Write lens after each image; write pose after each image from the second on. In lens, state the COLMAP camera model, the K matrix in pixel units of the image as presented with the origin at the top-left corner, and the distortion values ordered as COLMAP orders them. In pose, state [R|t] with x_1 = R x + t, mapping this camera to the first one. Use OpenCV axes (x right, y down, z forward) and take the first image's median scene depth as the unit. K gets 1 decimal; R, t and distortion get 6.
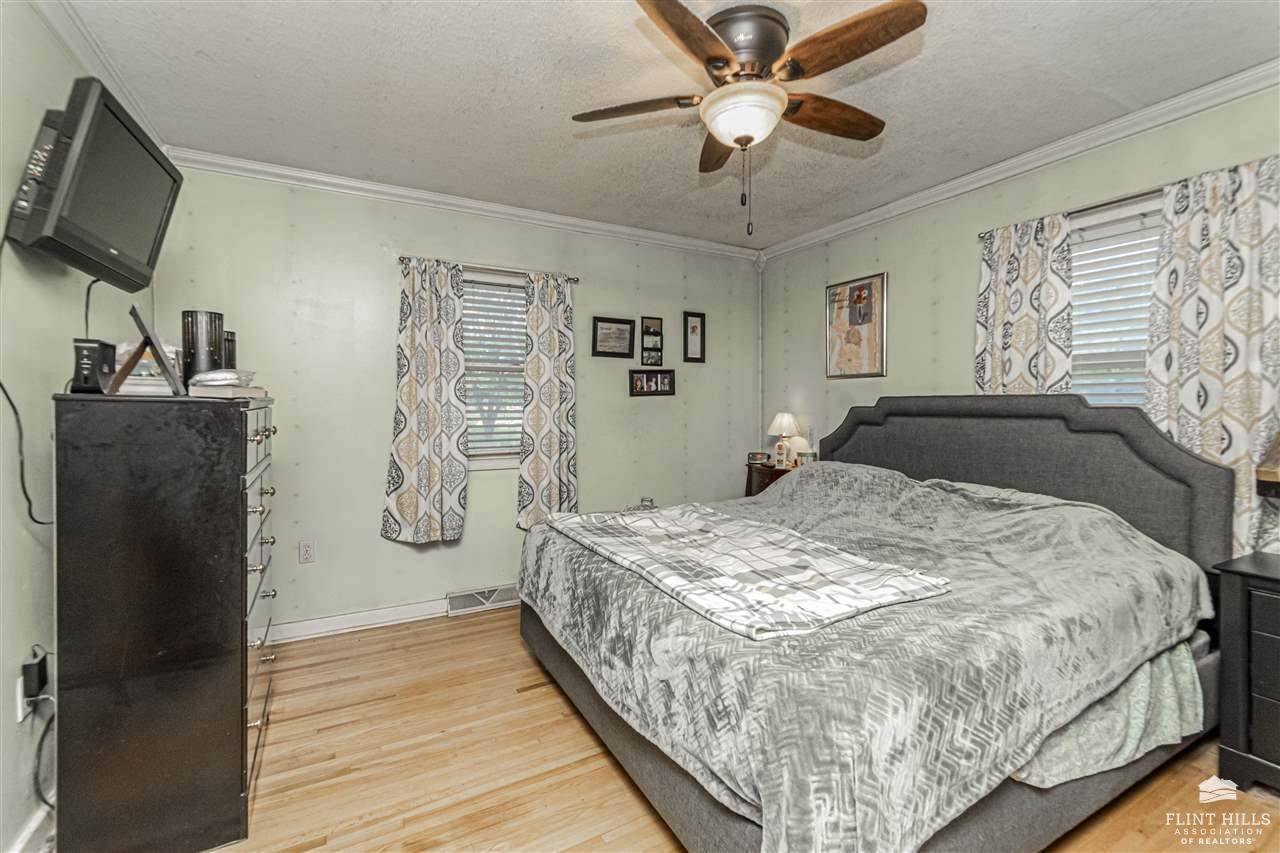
lens RADIAL K [[569.7, 0, 637.8], [0, 569.7, 417.6], [0, 0, 1]] dist [0.000129, 0.000218]
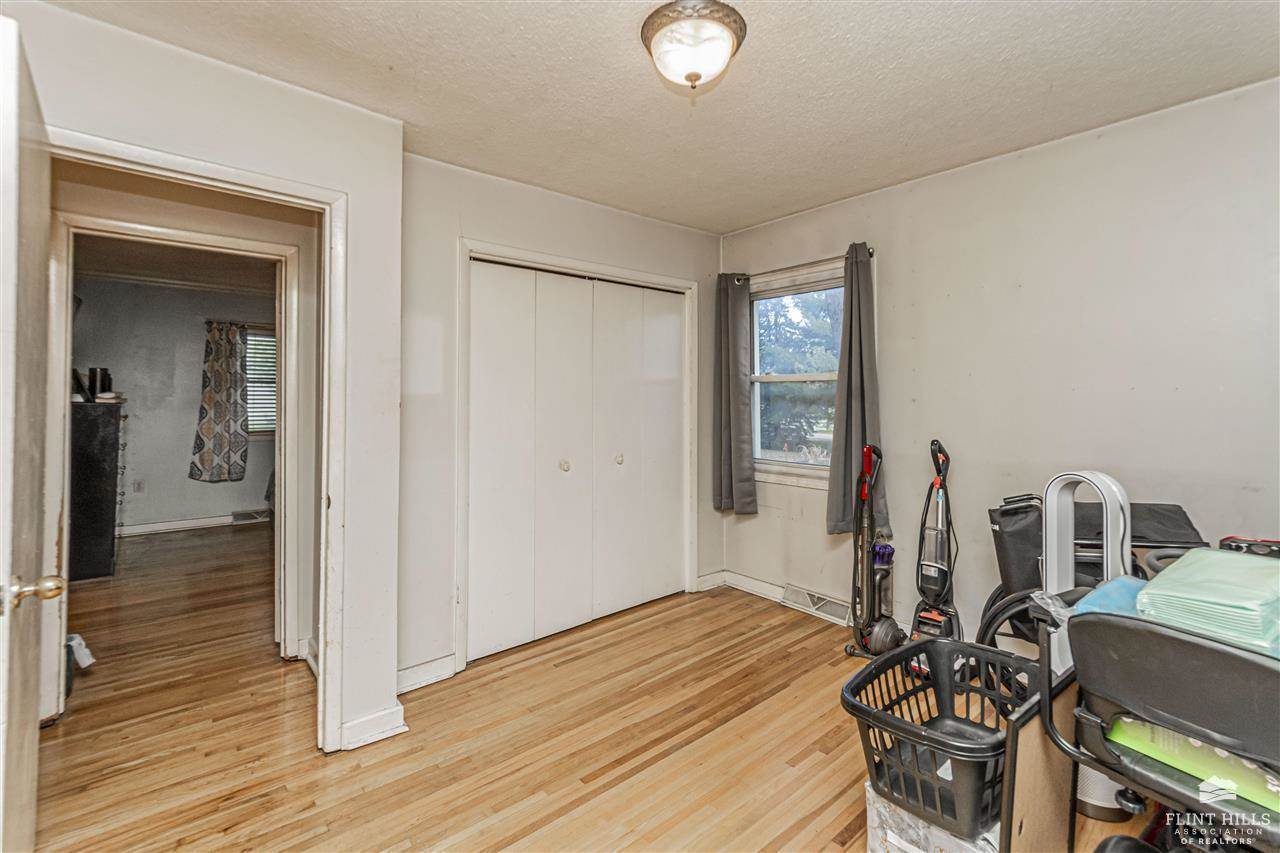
lens RADIAL K [[569.7, 0, 669.5], [0, 569.7, 391.6], [0, 0, 1]] dist [0.000129, 0.000218]
pose [[0.971804, 0.013783, 0.235387, 0.580396], [-0.006006, 0.999413, -0.033724, -0.008098], [-0.235714, 0.031360, 0.971316, -1.078156]]
